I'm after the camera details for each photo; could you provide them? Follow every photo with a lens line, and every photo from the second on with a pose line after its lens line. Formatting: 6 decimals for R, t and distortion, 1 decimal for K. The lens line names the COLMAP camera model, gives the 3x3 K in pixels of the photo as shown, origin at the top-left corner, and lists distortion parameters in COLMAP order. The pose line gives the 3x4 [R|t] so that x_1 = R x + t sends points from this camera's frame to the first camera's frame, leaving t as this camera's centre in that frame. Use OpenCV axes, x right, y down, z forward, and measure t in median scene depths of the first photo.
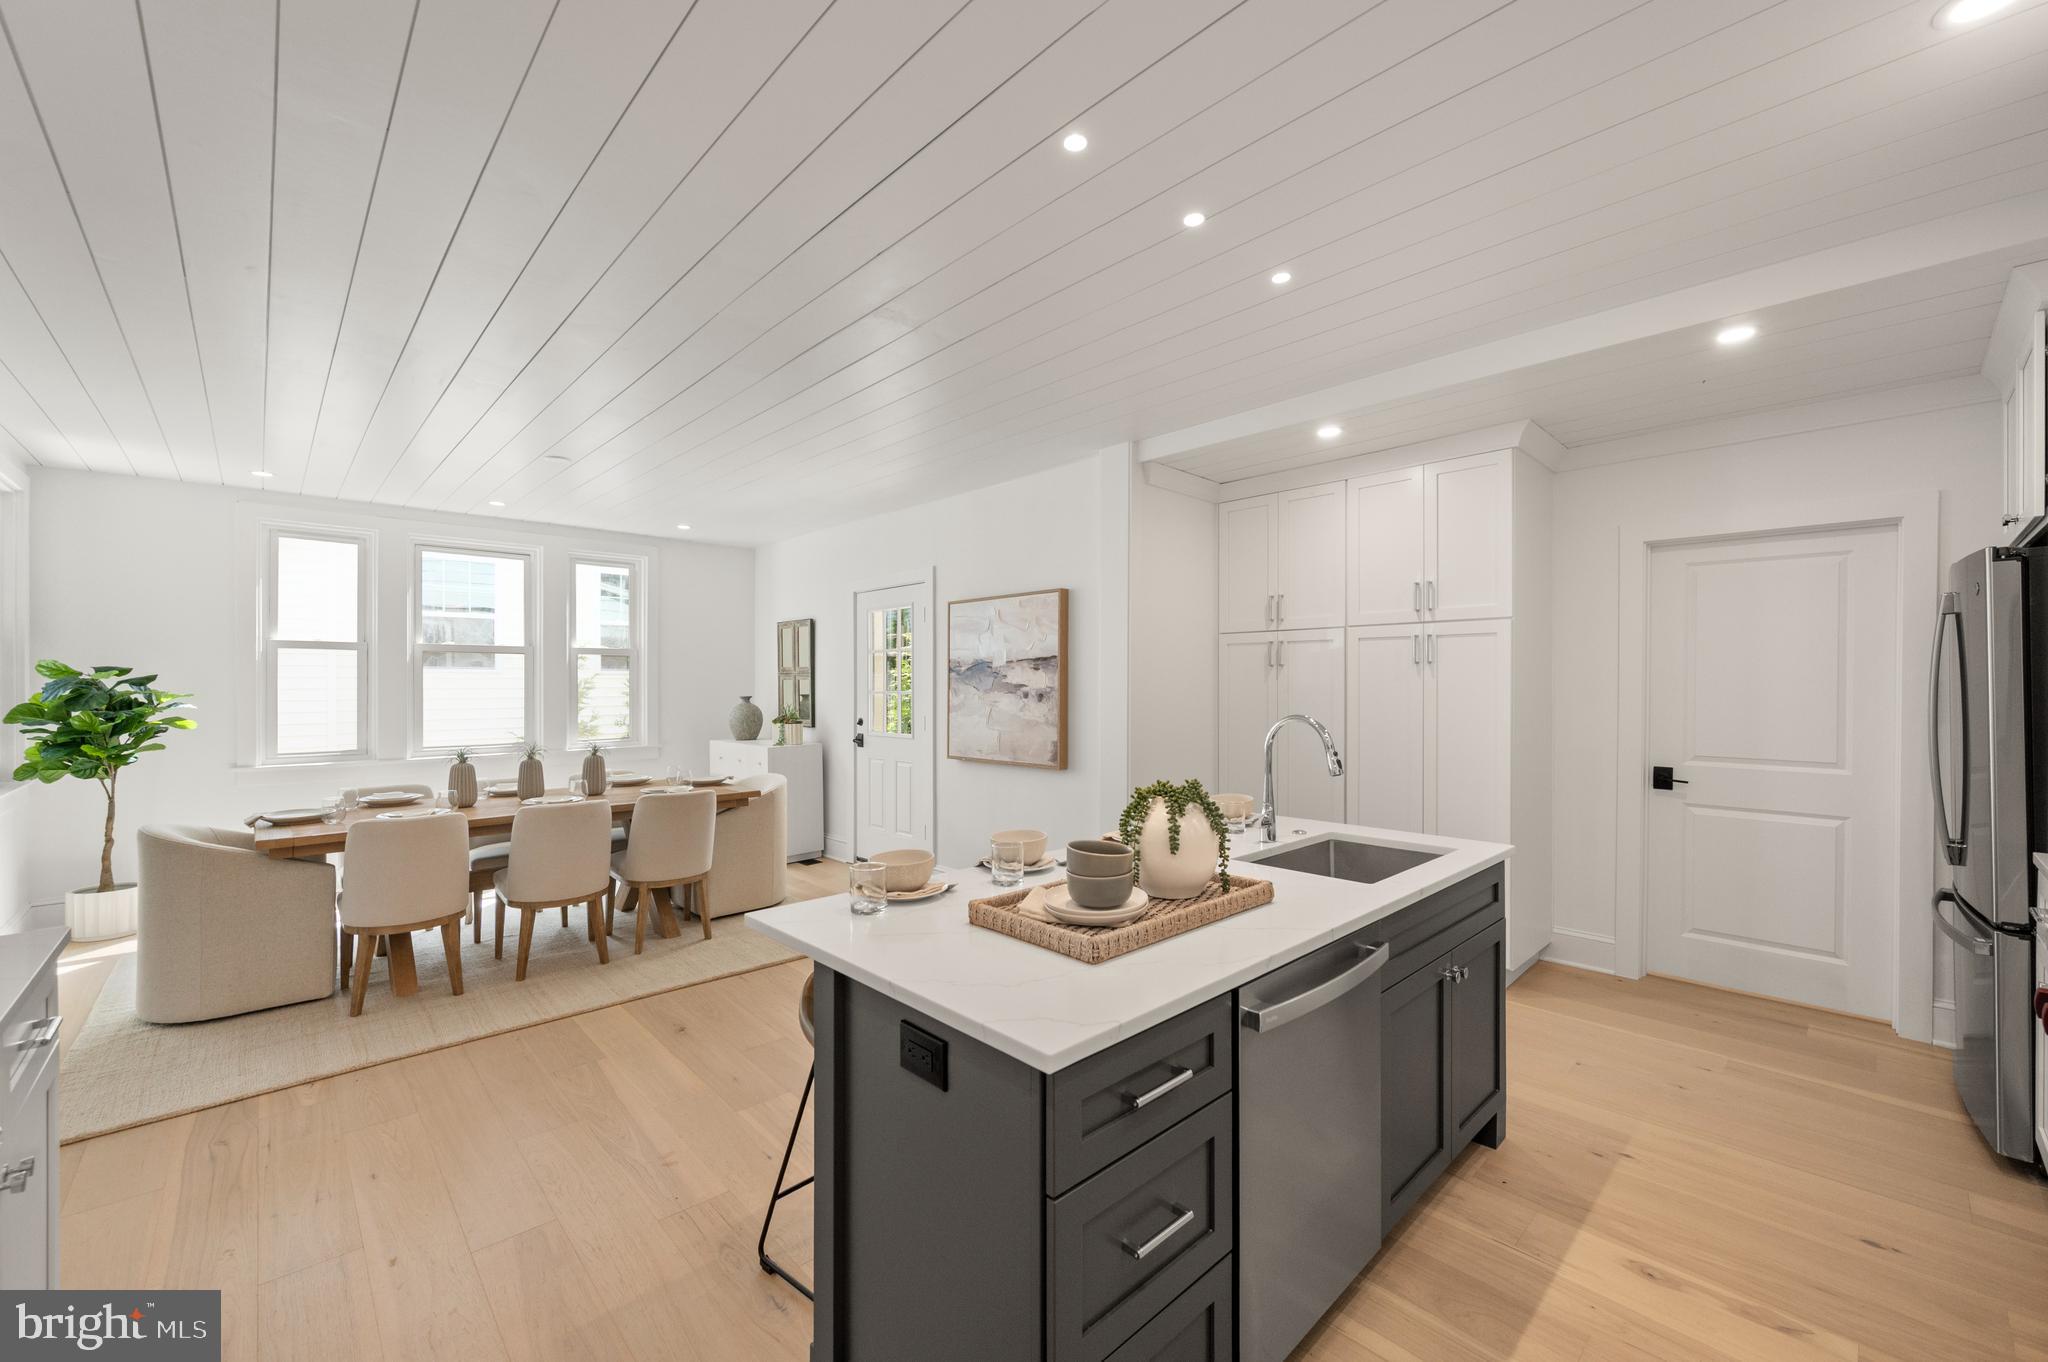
lens RADIAL K [[810.8, 0, 1030.6], [0, 810.8, 696.4], [0, 0, 1]] dist [-0.002477, 0.000034]
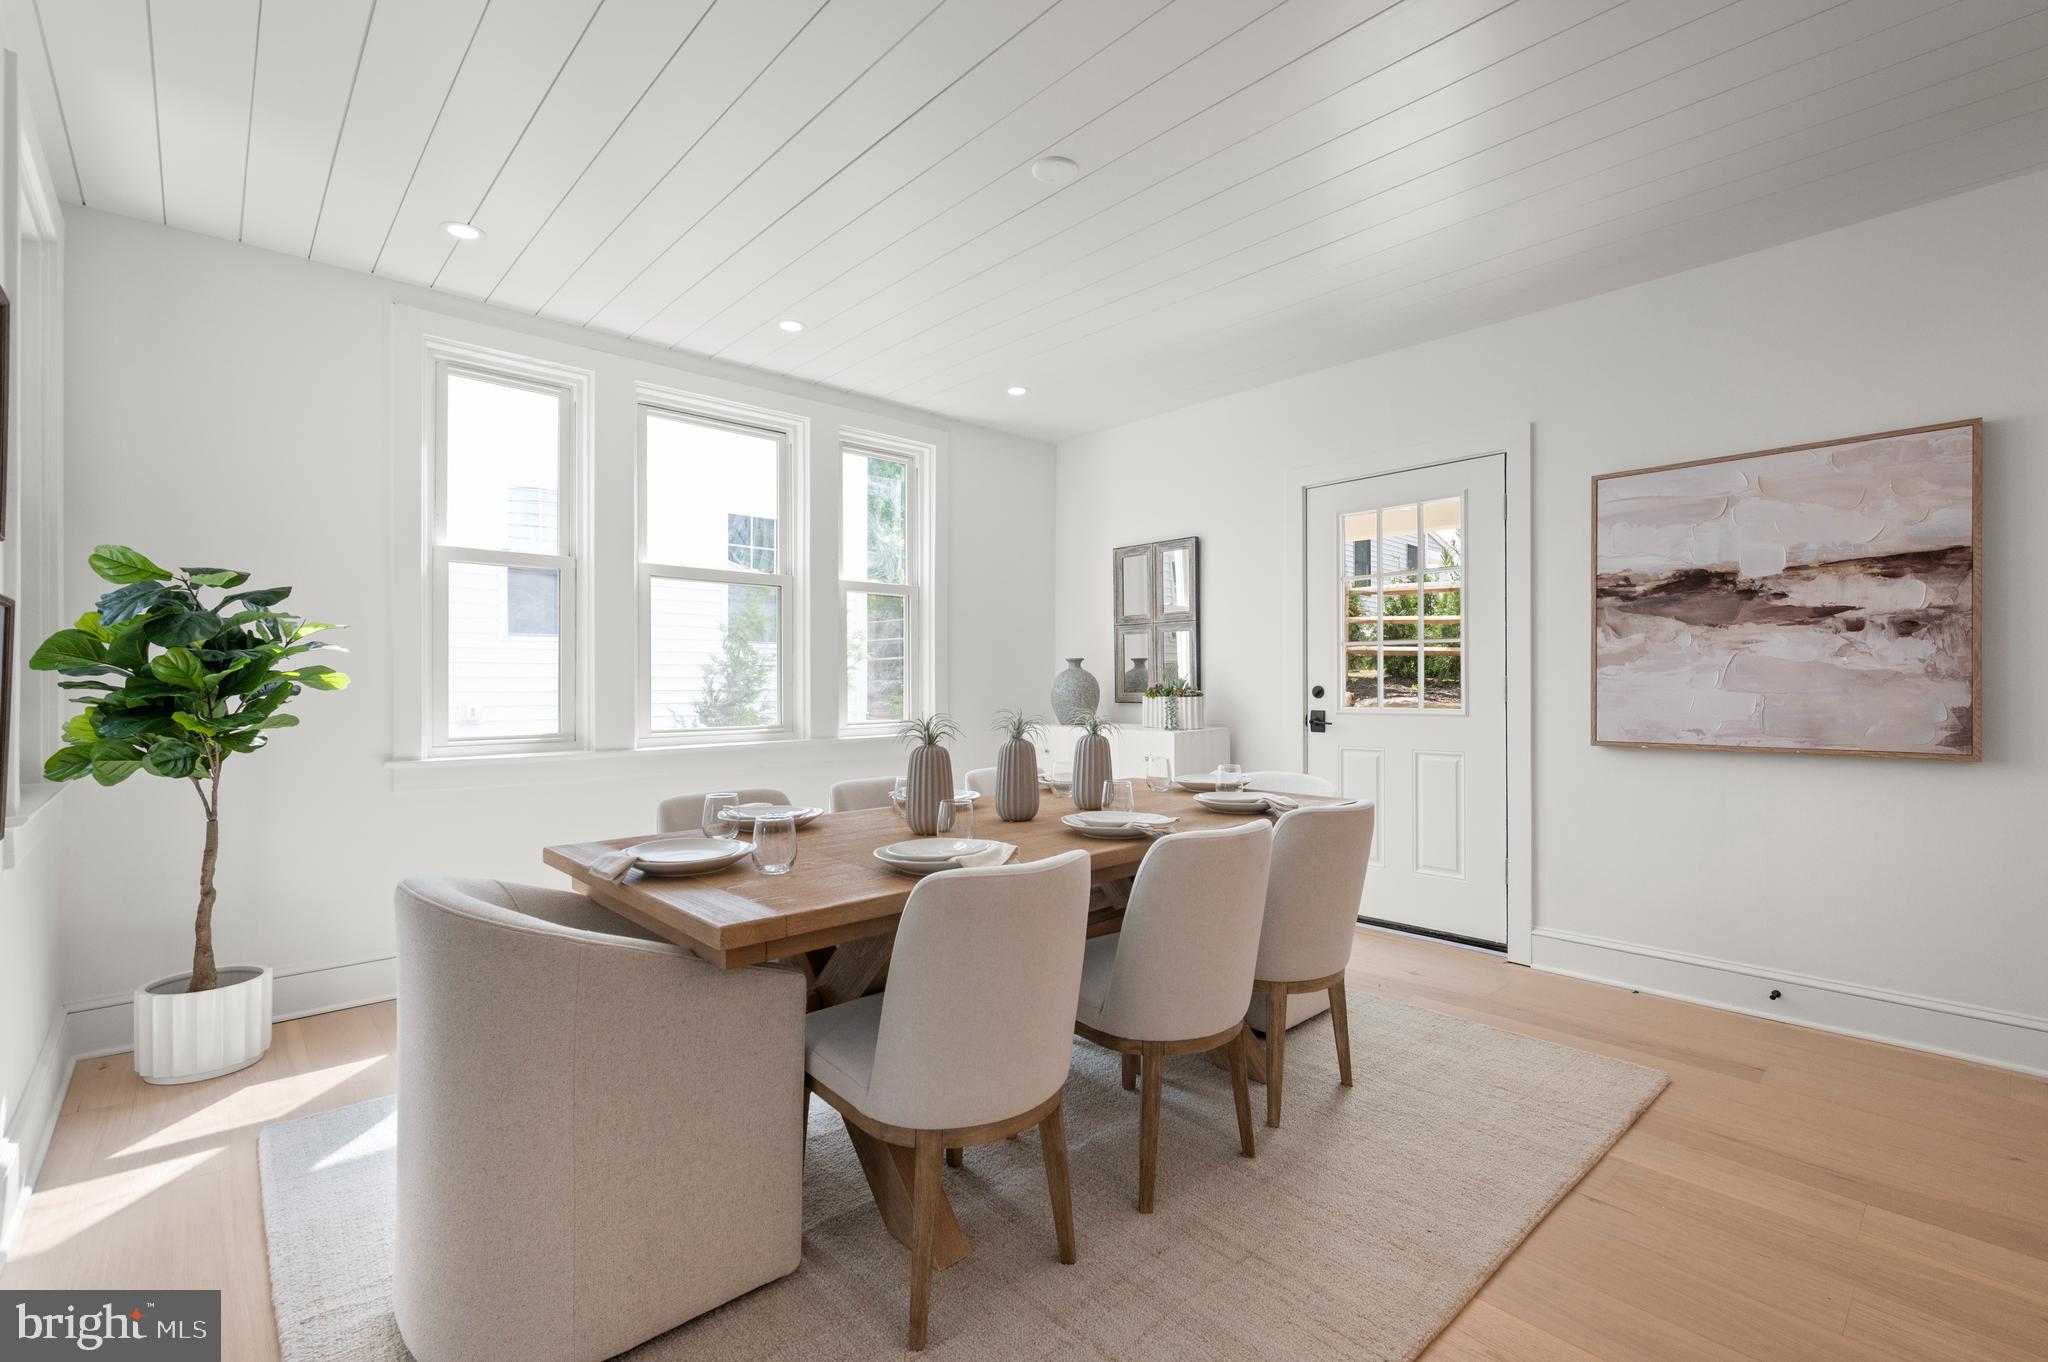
lens RADIAL K [[906.9, 0, 1031.4], [0, 906.9, 696.5], [0, 0, 1]] dist [-0.002590, -0.000676]
pose [[0.999844, -0.001142, -0.017605, -0.576649], [0.001137, 0.999999, -0.000287, 0.048058], [0.017606, 0.000267, 0.999845, 0.403981]]
